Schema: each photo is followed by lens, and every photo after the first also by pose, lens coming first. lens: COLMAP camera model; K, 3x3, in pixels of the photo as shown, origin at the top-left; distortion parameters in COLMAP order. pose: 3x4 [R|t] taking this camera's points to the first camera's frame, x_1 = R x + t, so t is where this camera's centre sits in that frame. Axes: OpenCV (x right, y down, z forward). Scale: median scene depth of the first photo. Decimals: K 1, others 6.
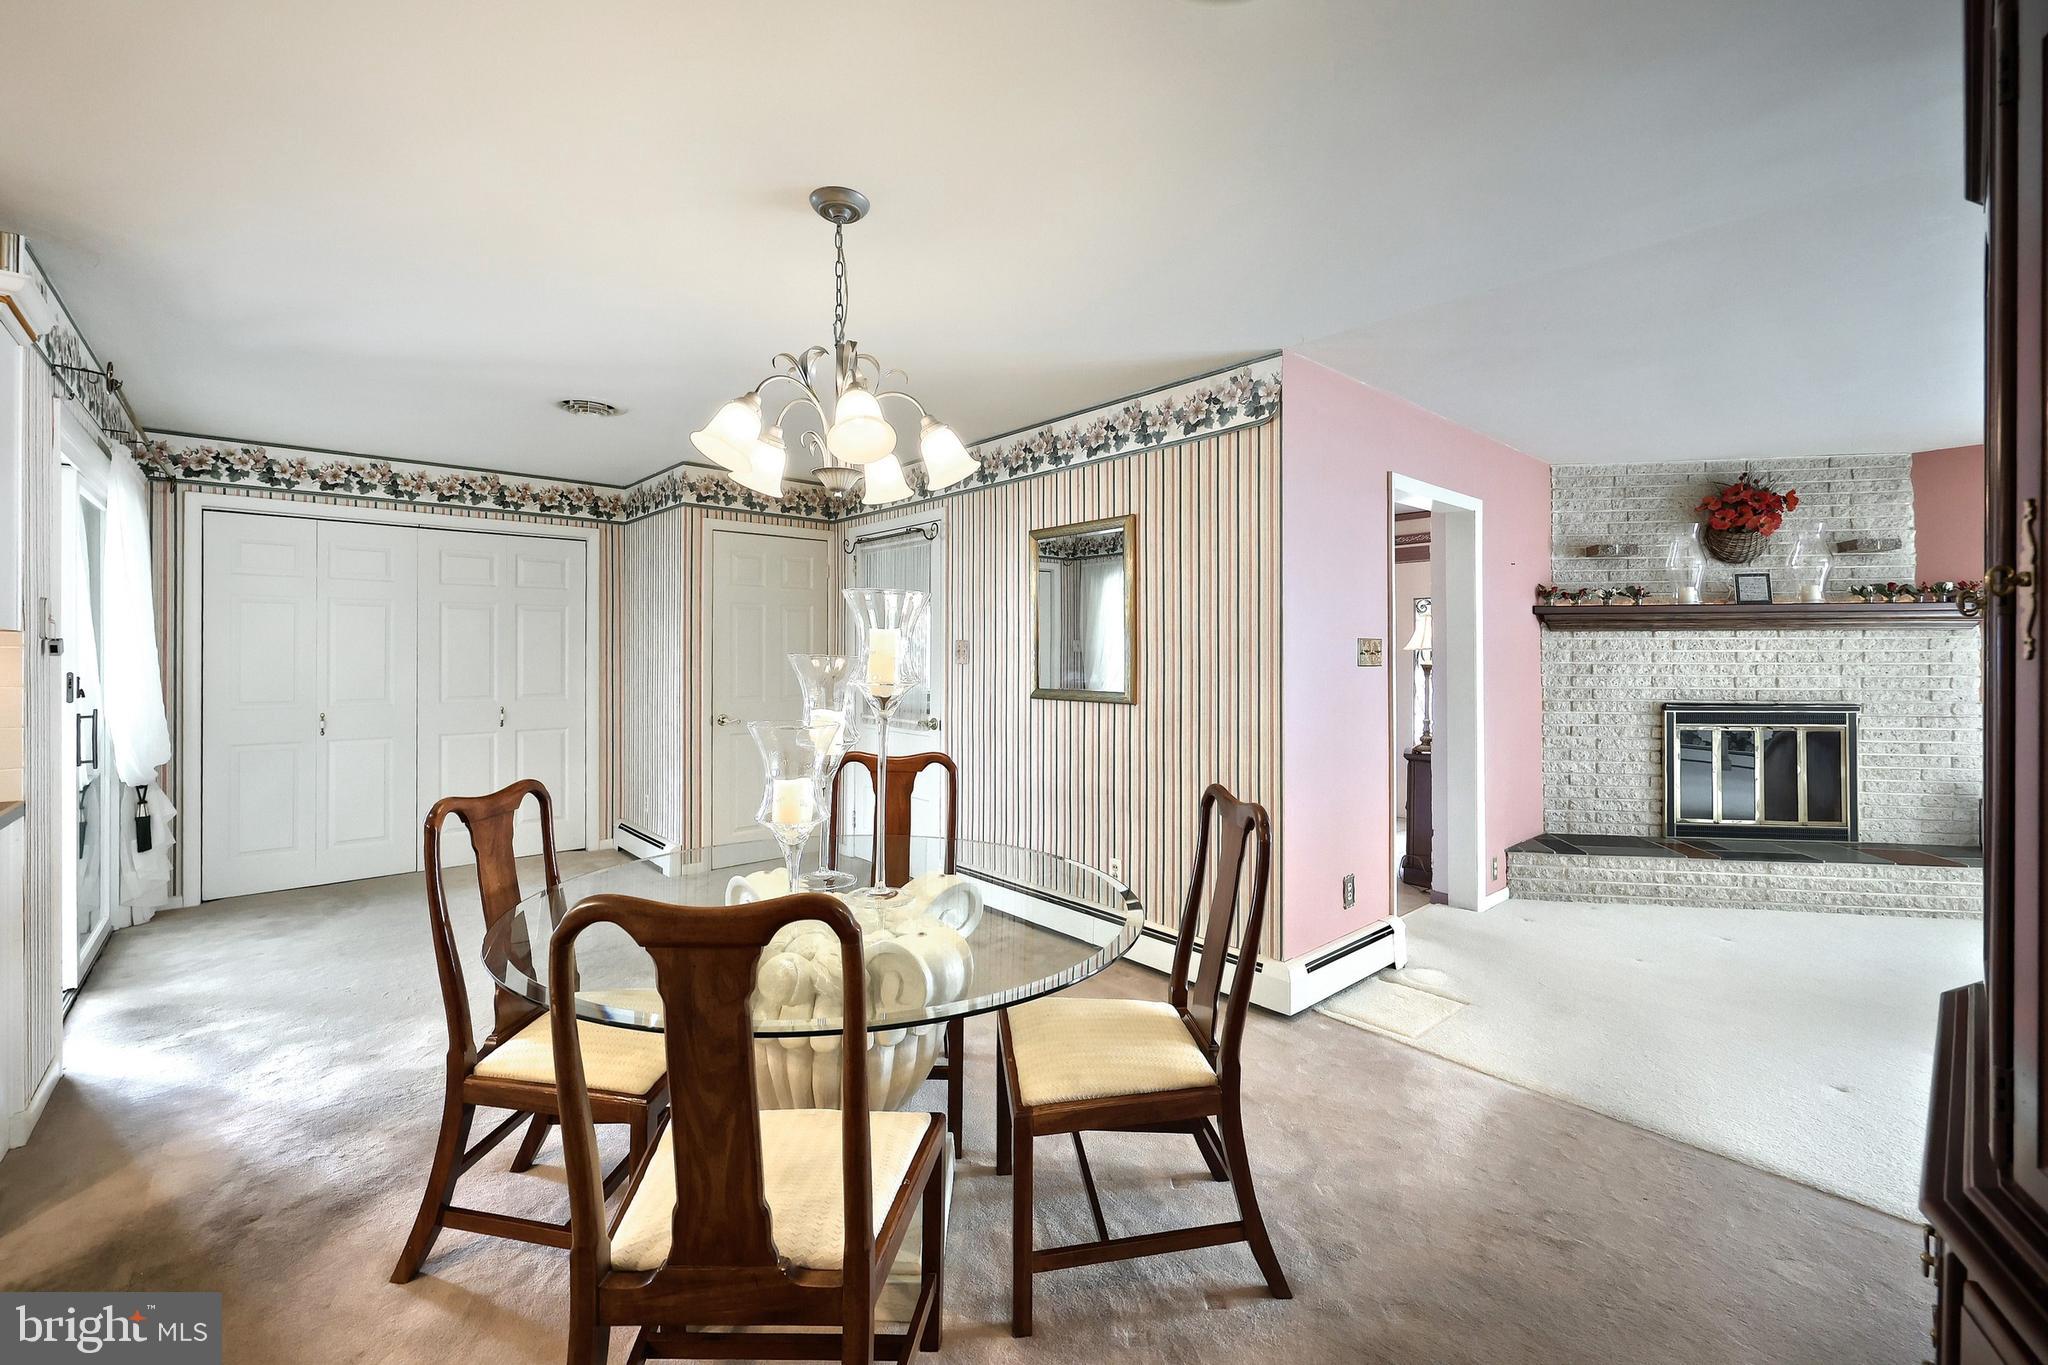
lens RADIAL K [[834.0, 0, 1022.0], [0, 834.0, 652.3], [0, 0, 1]] dist [0.001338, 0.000071]
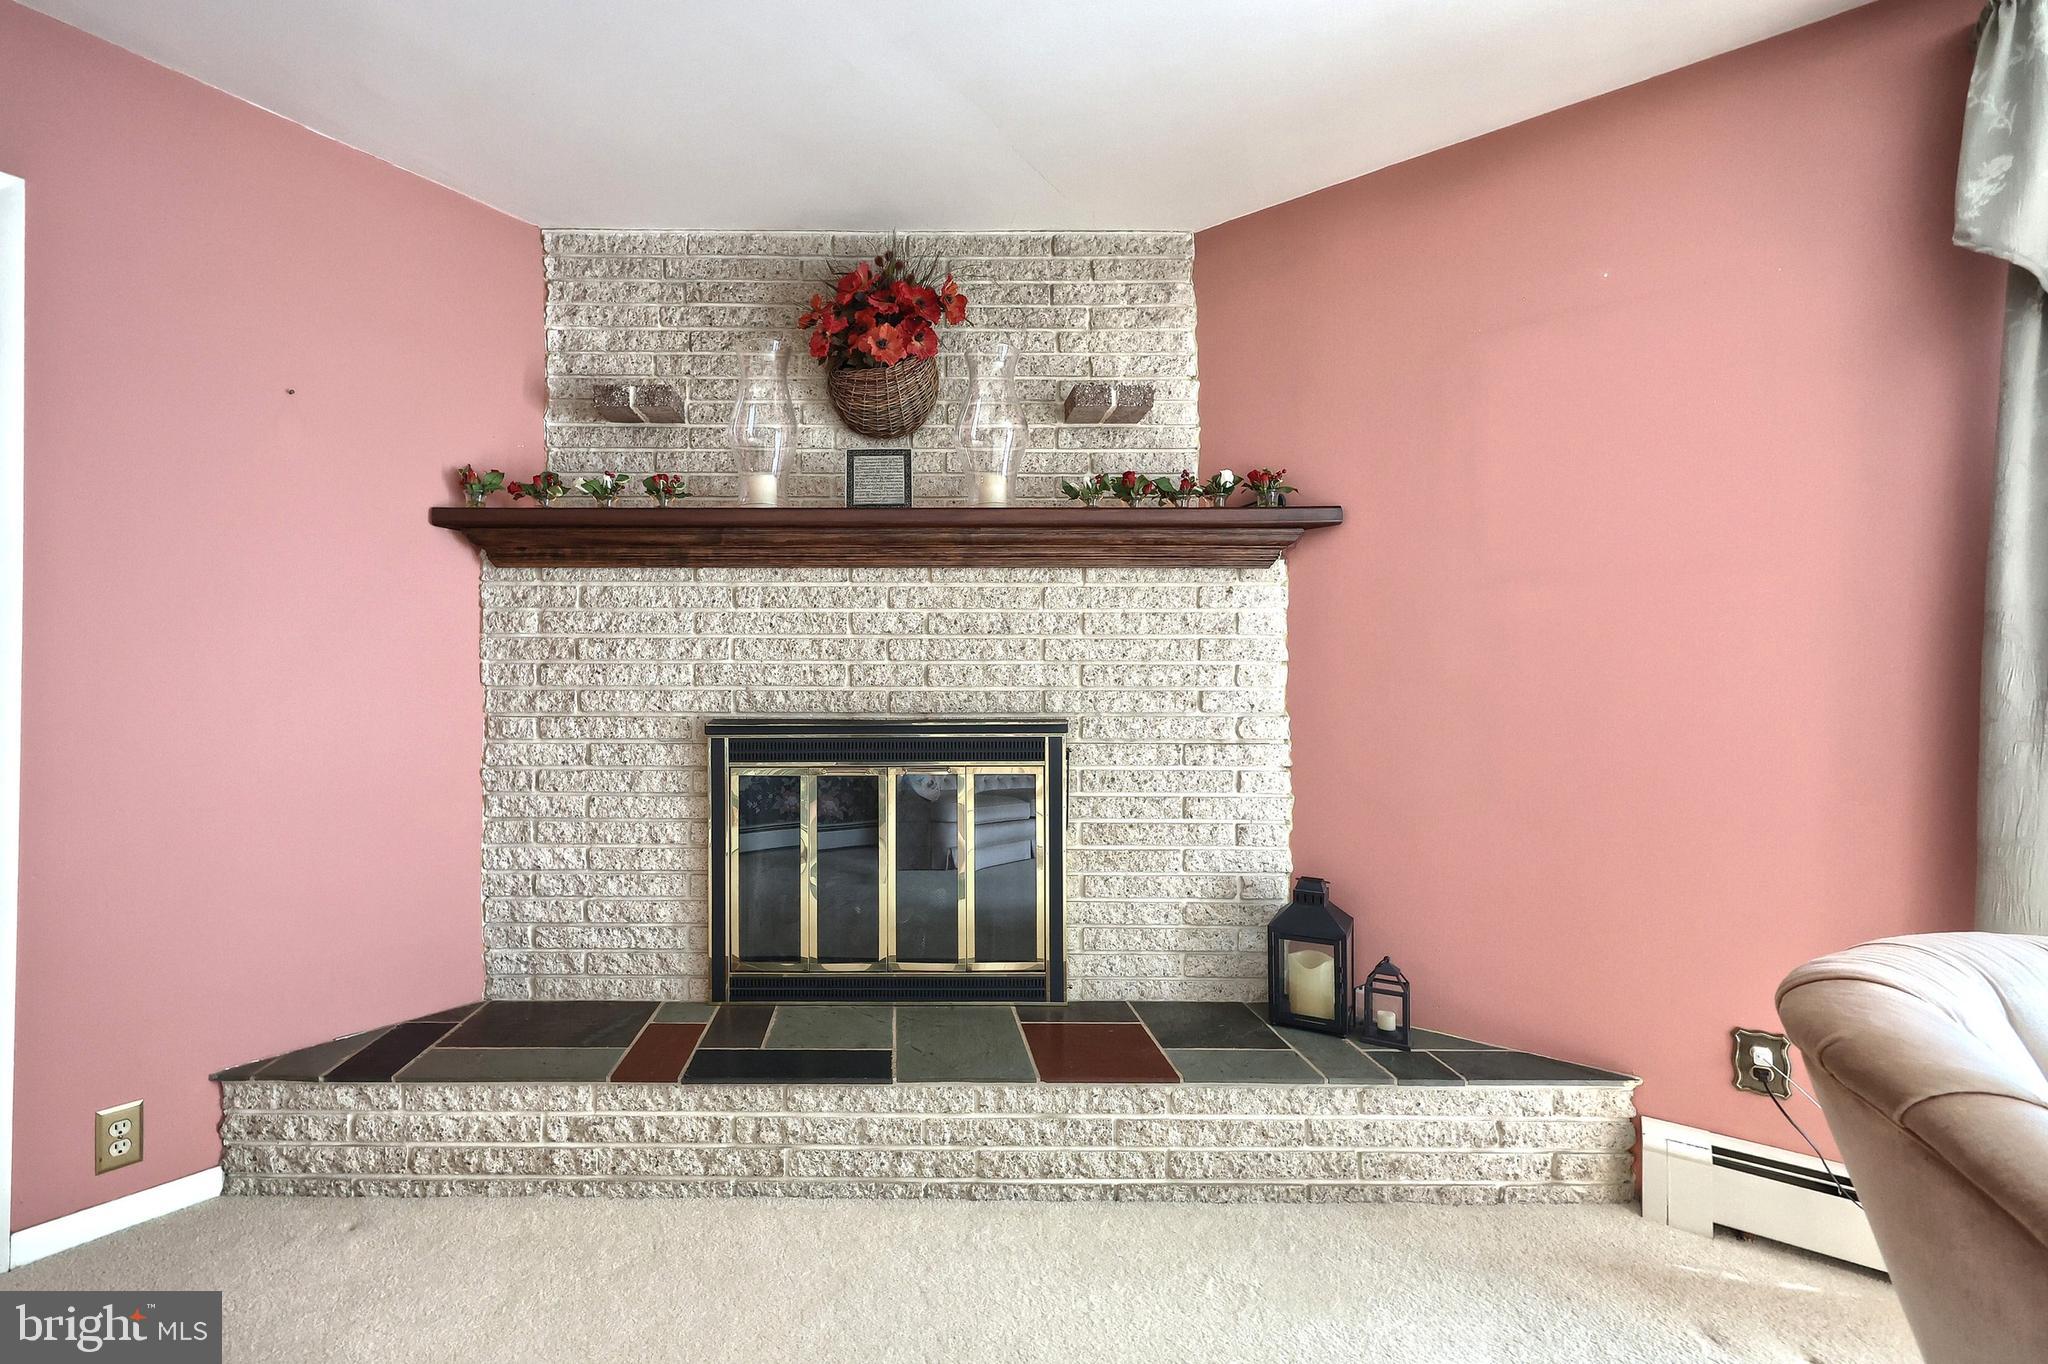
lens RADIAL K [[863.0, 0, 892.7], [0, 863.0, 691.0], [0, 0, 1]] dist [-0.000081, 0.000030]
pose [[0.988368, 0.002154, 0.152065, 0.808067], [-0.001656, 0.999993, -0.003405, 0.046807], [-0.152071, 0.003114, 0.988365, 0.507417]]
